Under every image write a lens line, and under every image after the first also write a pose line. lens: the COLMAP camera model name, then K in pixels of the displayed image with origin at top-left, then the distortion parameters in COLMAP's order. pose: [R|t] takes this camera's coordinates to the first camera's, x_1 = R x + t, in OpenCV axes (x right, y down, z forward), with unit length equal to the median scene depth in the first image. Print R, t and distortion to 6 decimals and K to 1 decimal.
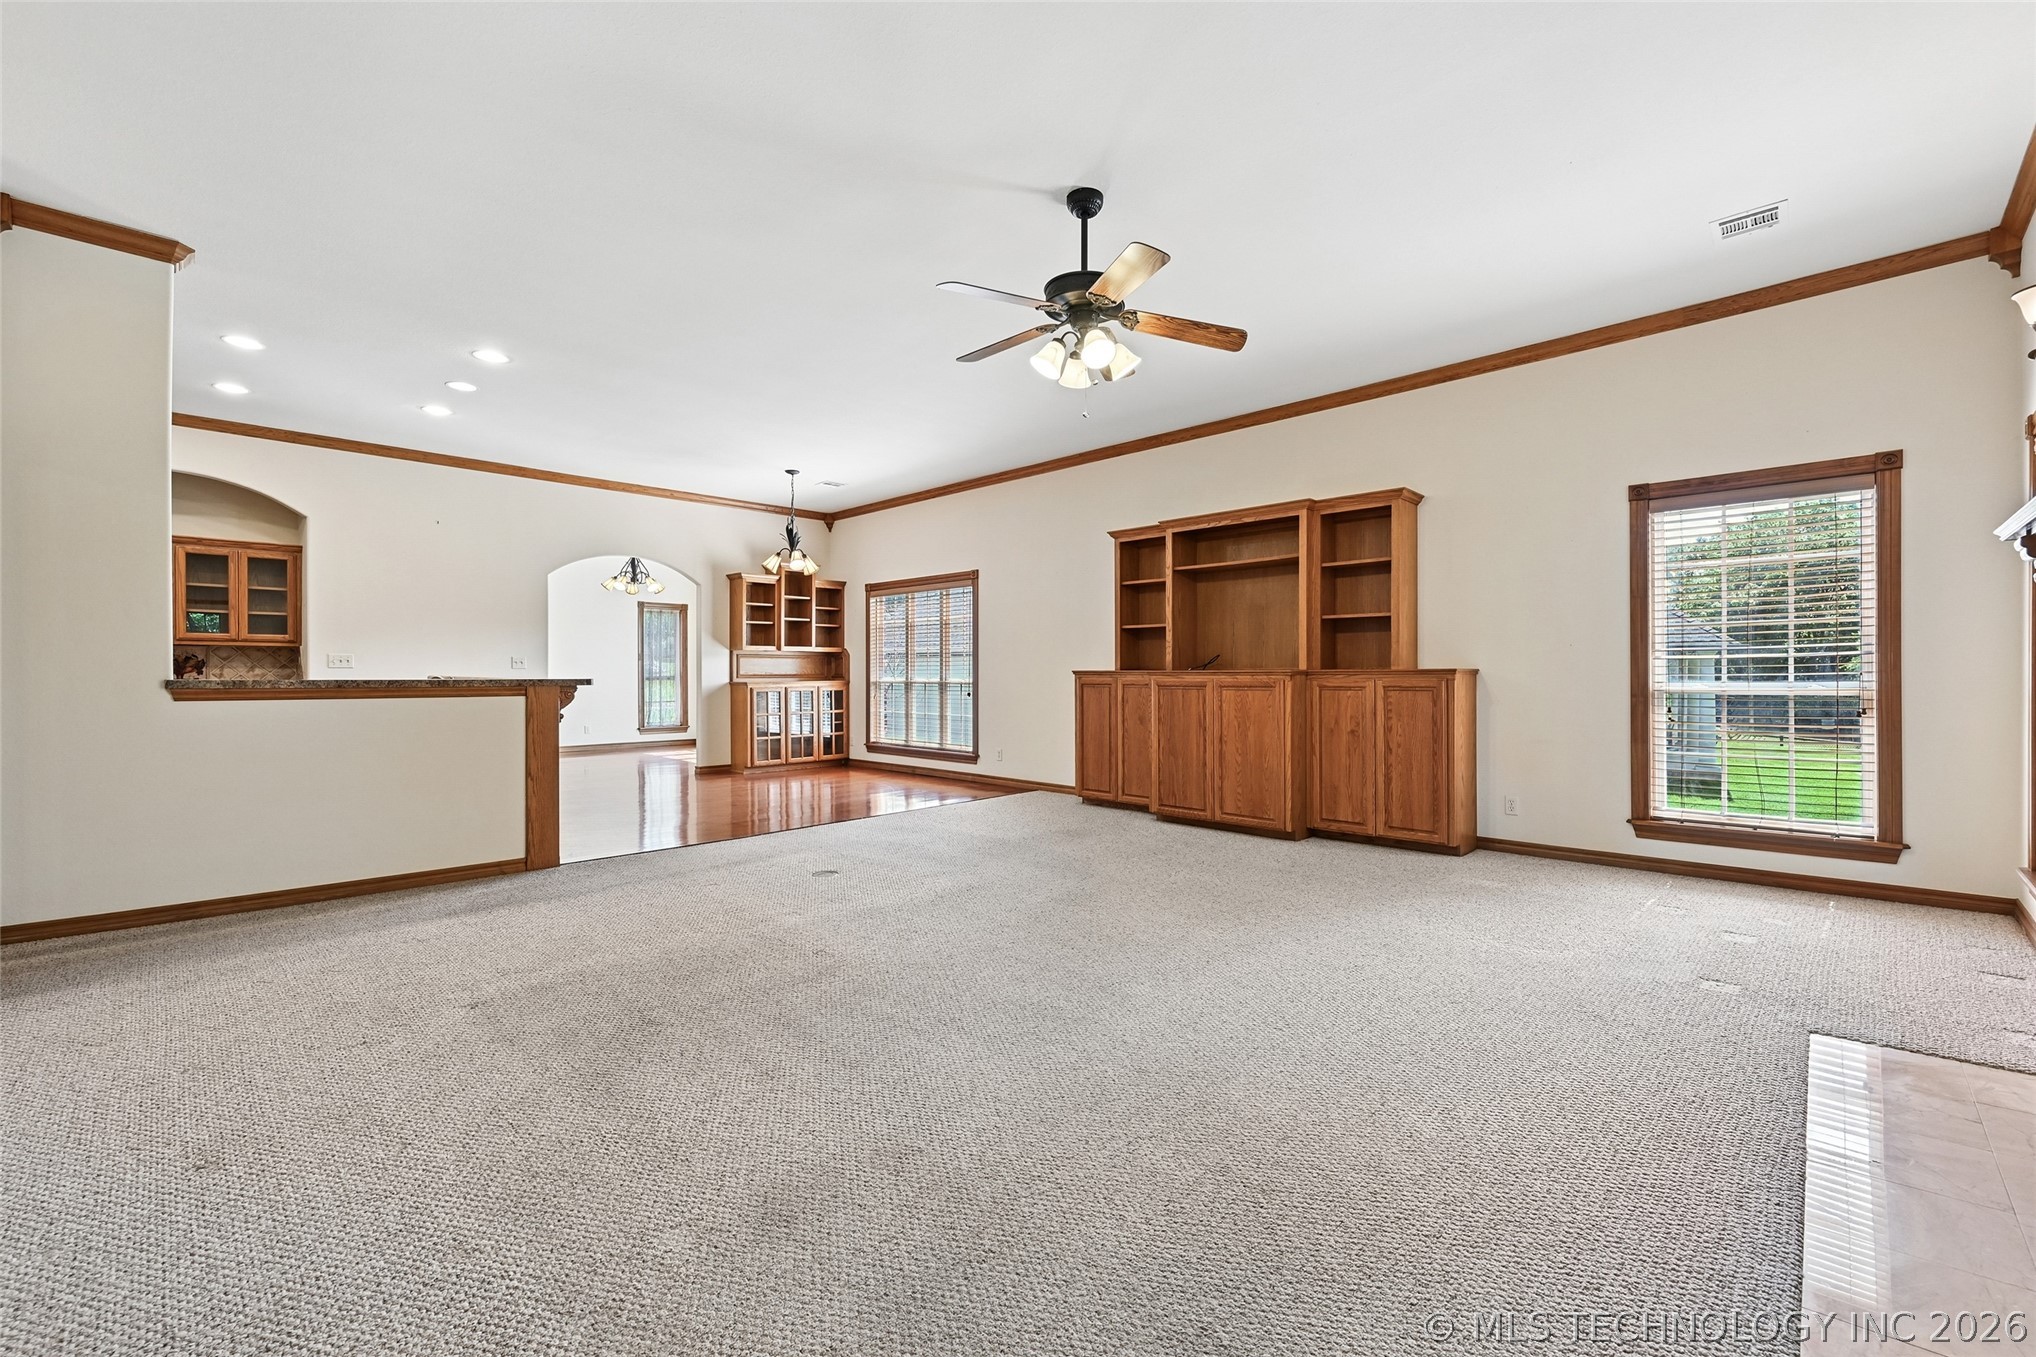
lens RADIAL K [[829.0, 0, 1030.8], [0, 829.0, 672.4], [0, 0, 1]] dist [-0.002939, -0.000122]
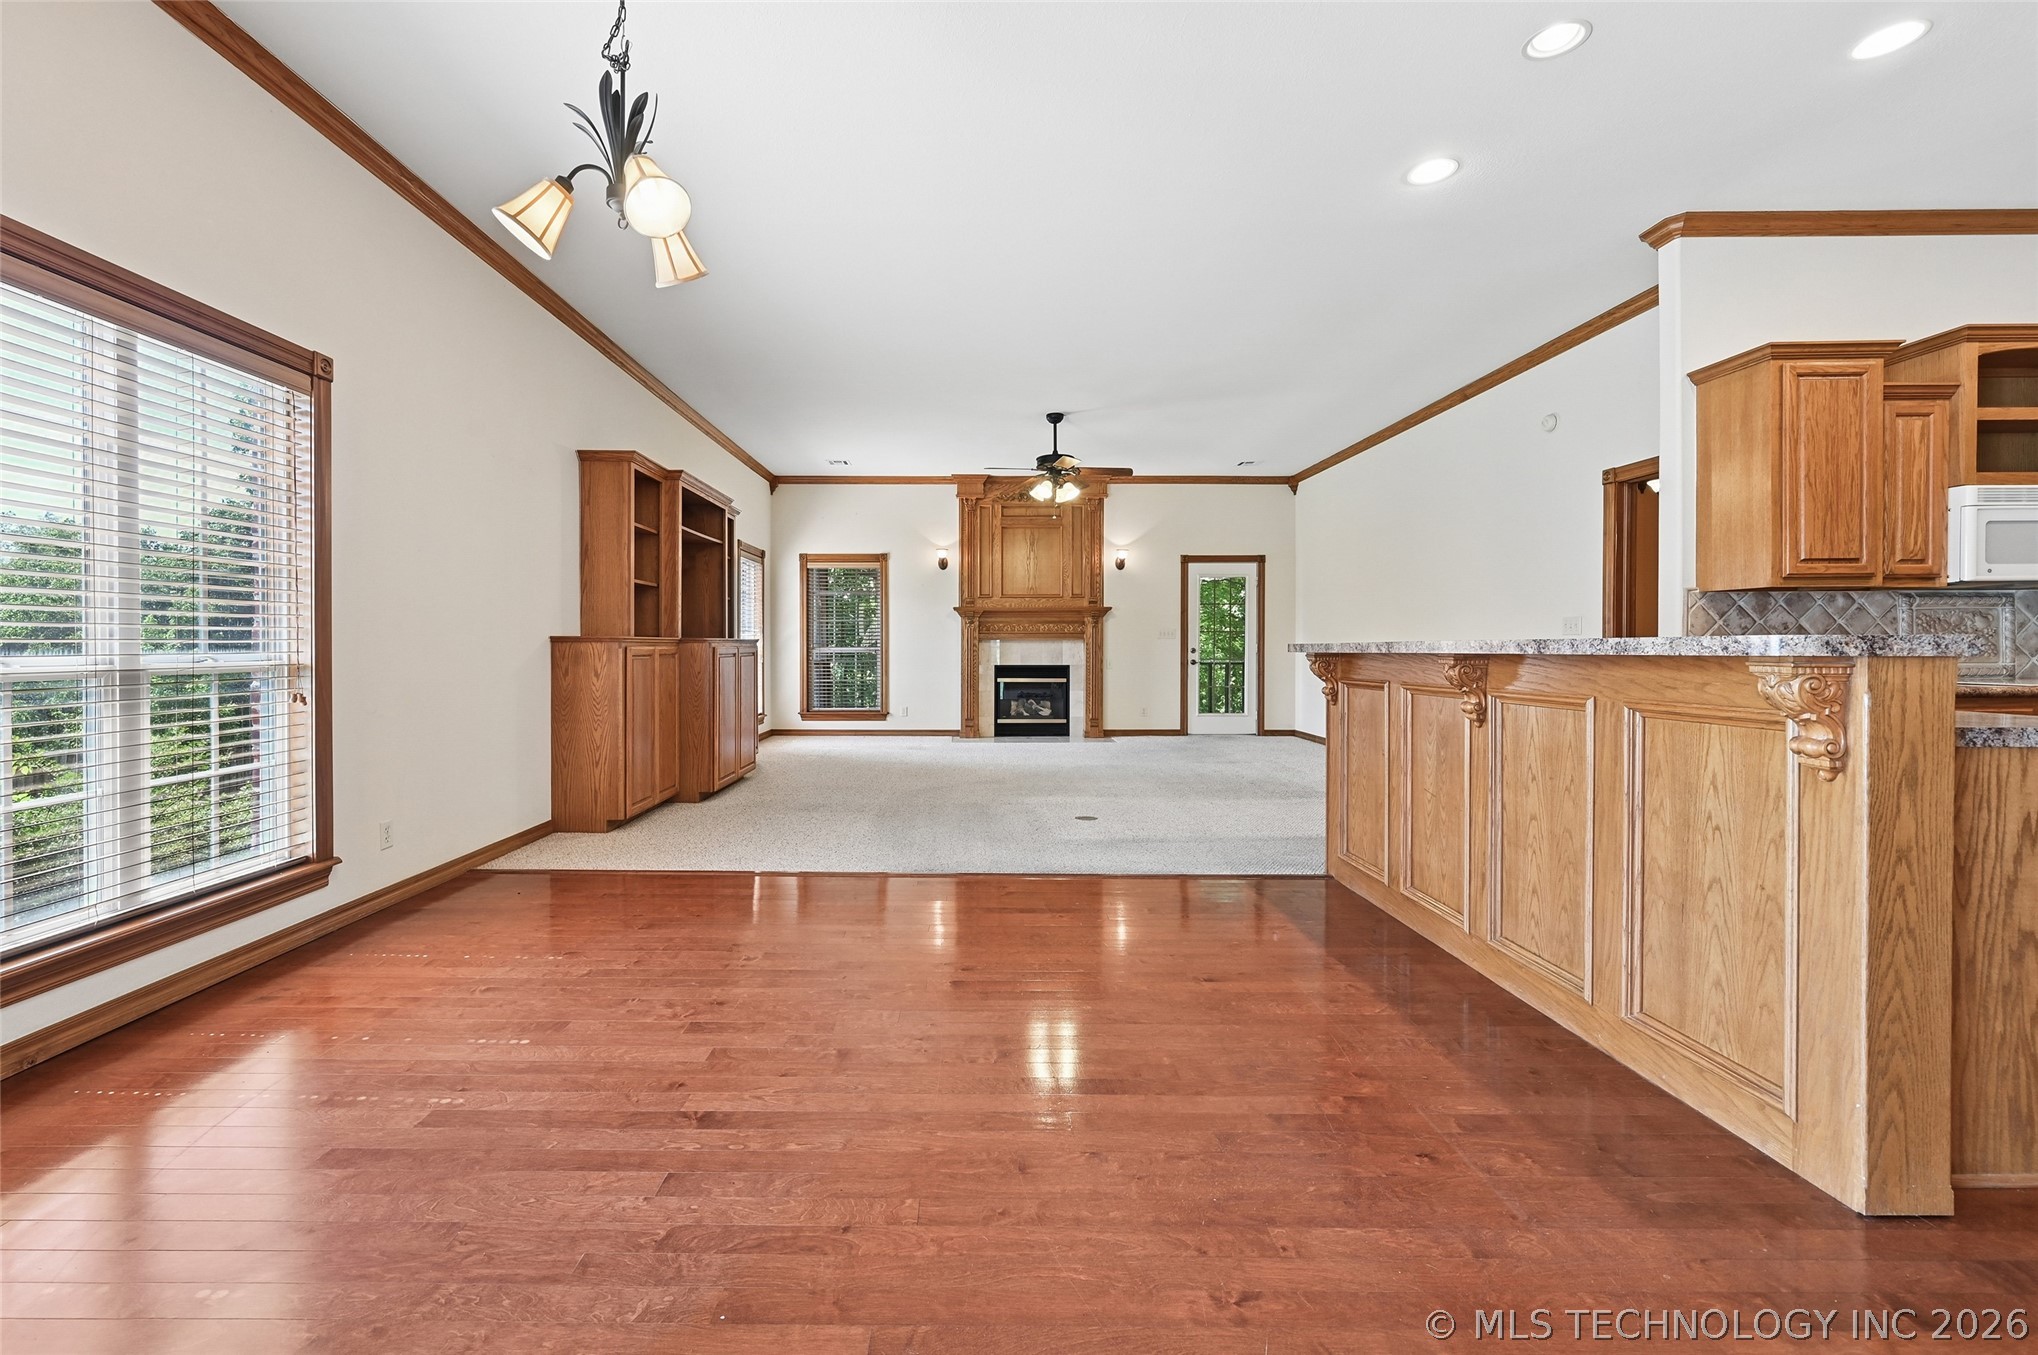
lens RADIAL K [[834.7, 0, 975.3], [0, 834.7, 651.6], [0, 0, 1]] dist [0.000530, 0.000337]
pose [[-0.691066, -0.004598, 0.722777, -0.701888], [0.001274, 0.999970, 0.007579, 0.005814], [-0.722791, 0.006158, -0.691040, 1.378660]]
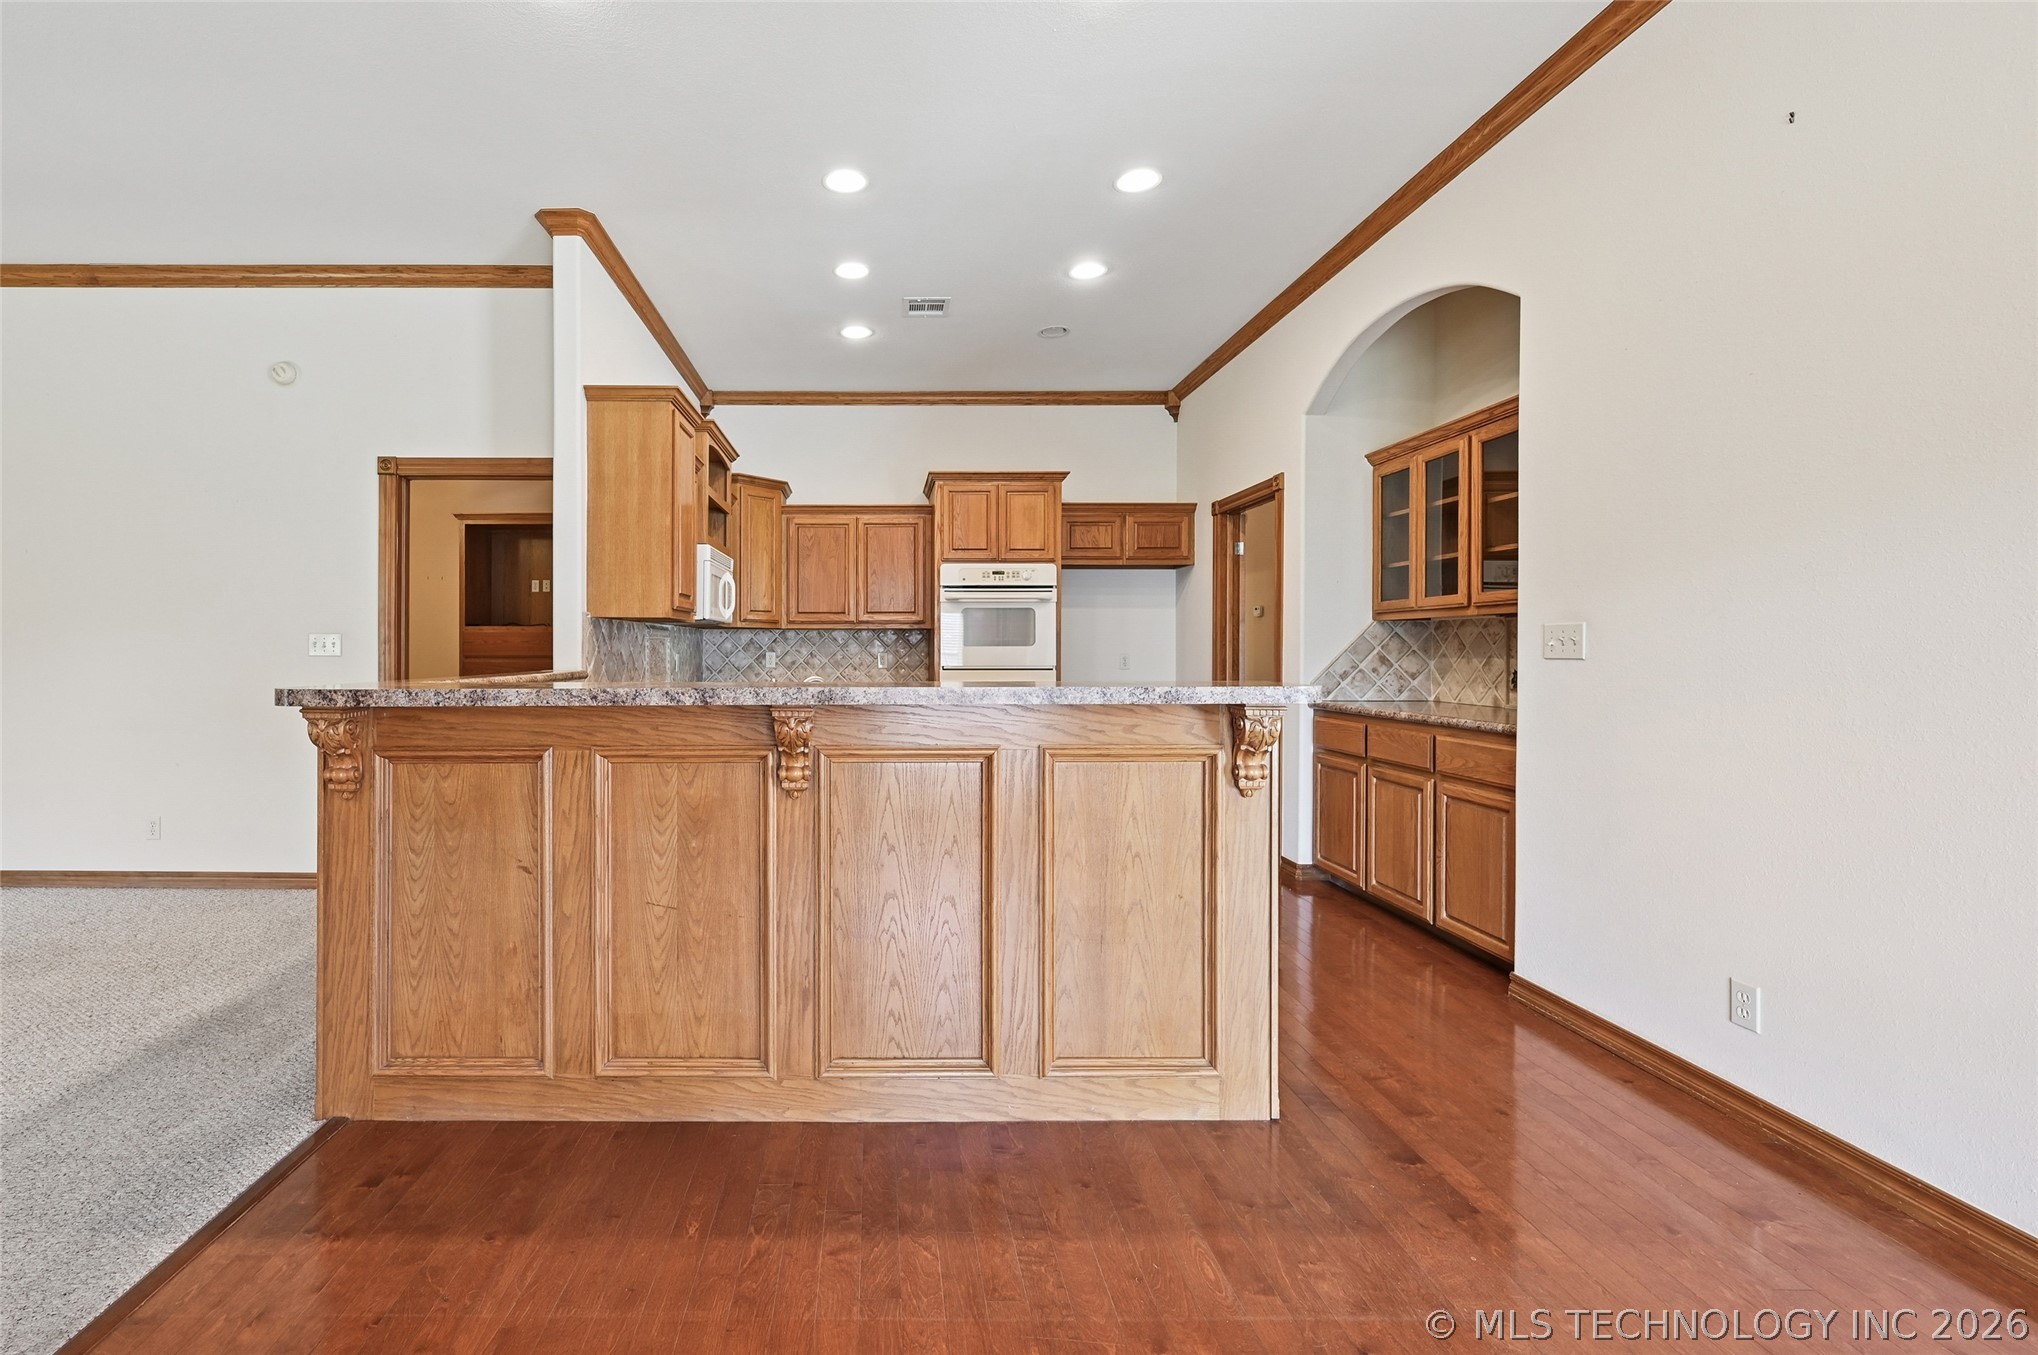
lens RADIAL K [[869.8, 0, 864.1], [0, 869.8, 657.6], [0, 0, 1]] dist [-0.000423, -0.000177]
pose [[-0.725349, 0.004080, -0.688369, -0.349740], [-0.002209, 0.999963, 0.008255, -0.009492], [0.688378, 0.007508, -0.725313, 1.152498]]
